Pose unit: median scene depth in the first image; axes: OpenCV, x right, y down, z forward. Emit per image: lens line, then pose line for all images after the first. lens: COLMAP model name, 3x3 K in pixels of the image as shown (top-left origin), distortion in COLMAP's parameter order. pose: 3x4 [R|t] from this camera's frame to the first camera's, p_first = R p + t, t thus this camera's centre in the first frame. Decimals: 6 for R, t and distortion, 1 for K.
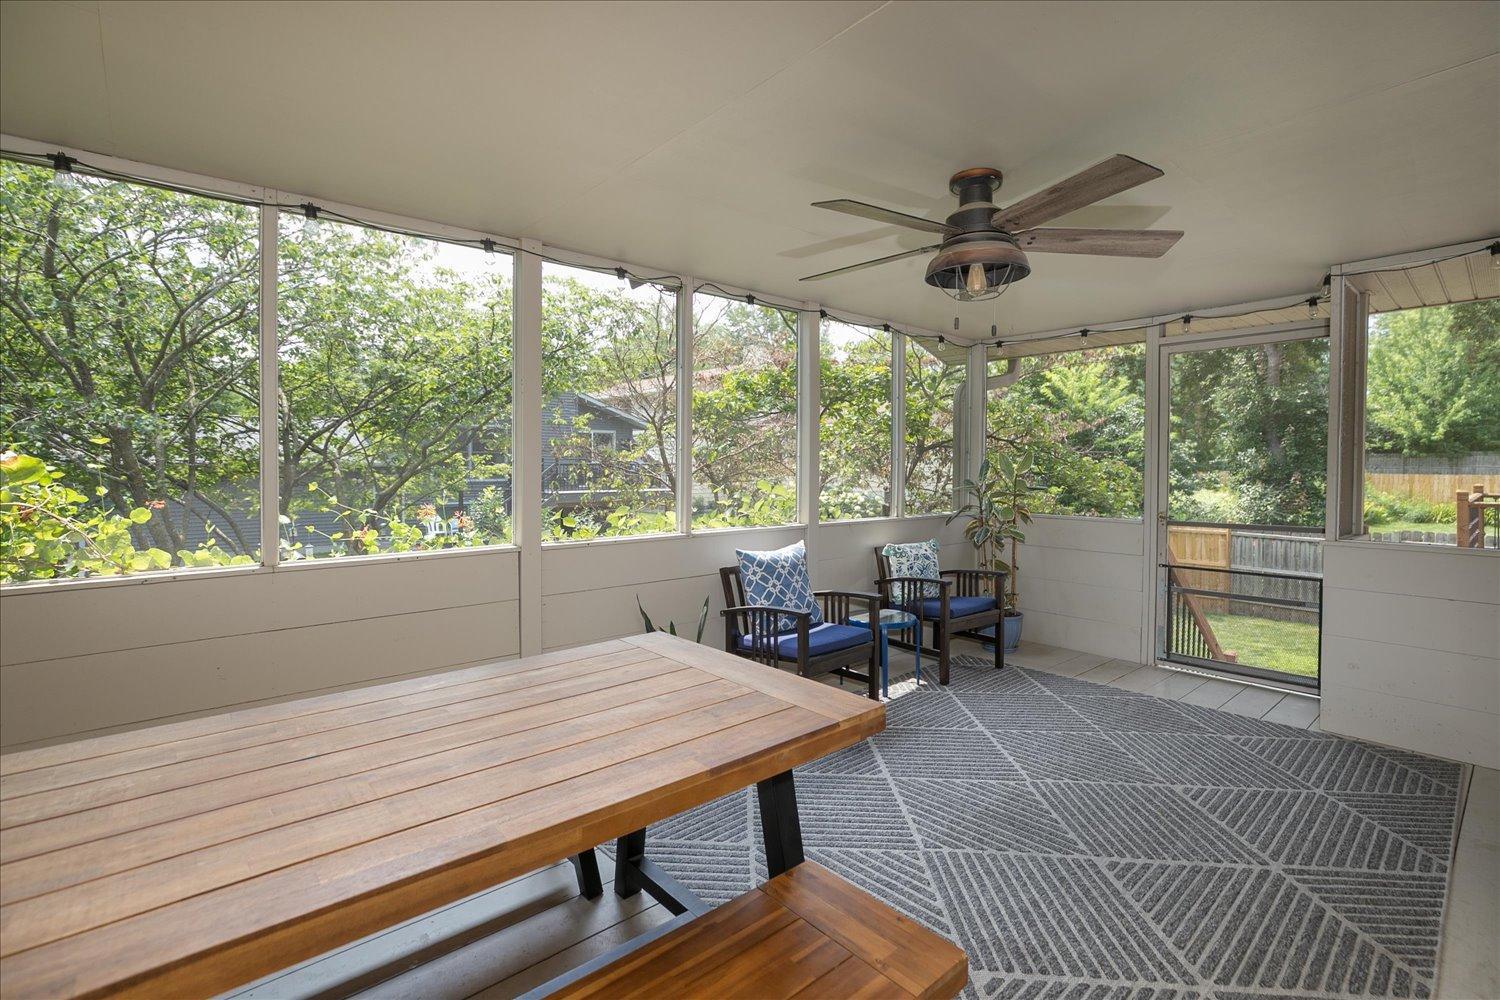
lens RADIAL K [[675.2, 0, 749.6], [0, 675.2, 472.9], [0, 0, 1]] dist [-0.002263, 0.000023]
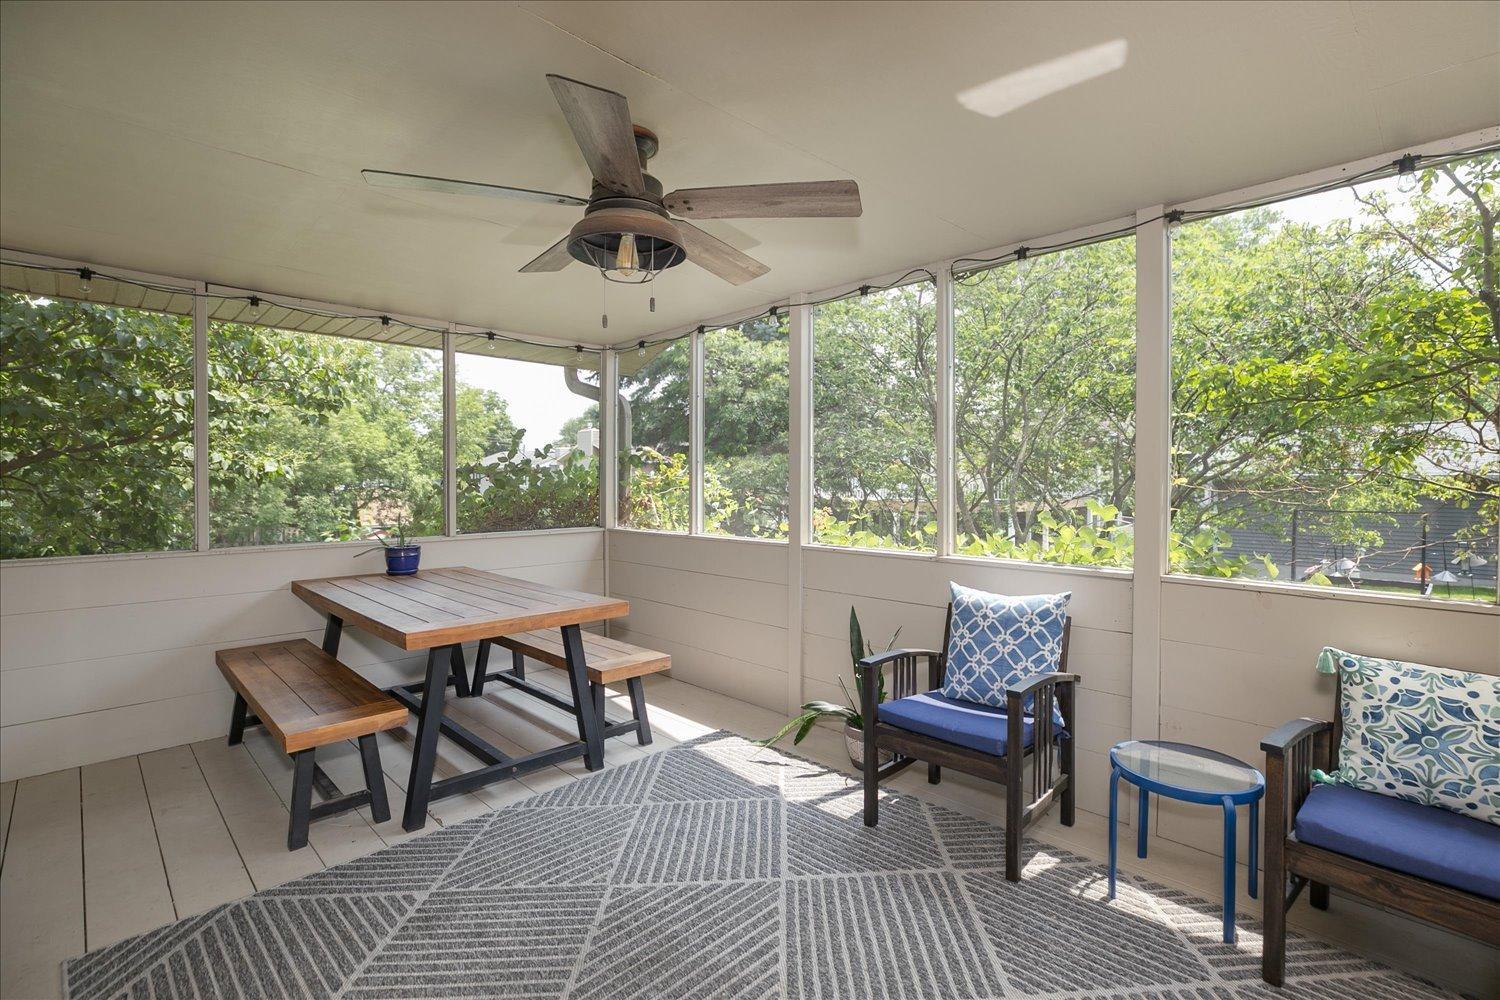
lens RADIAL K [[675.2, 0, 749.6], [0, 675.2, 472.9], [0, 0, 1]] dist [-0.002263, 0.000023]
pose [[0.096991, -0.014123, -0.995185, 0.927176], [-0.015119, 0.999763, -0.015661, -0.000157], [0.995170, 0.016565, 0.096754, 0.835387]]
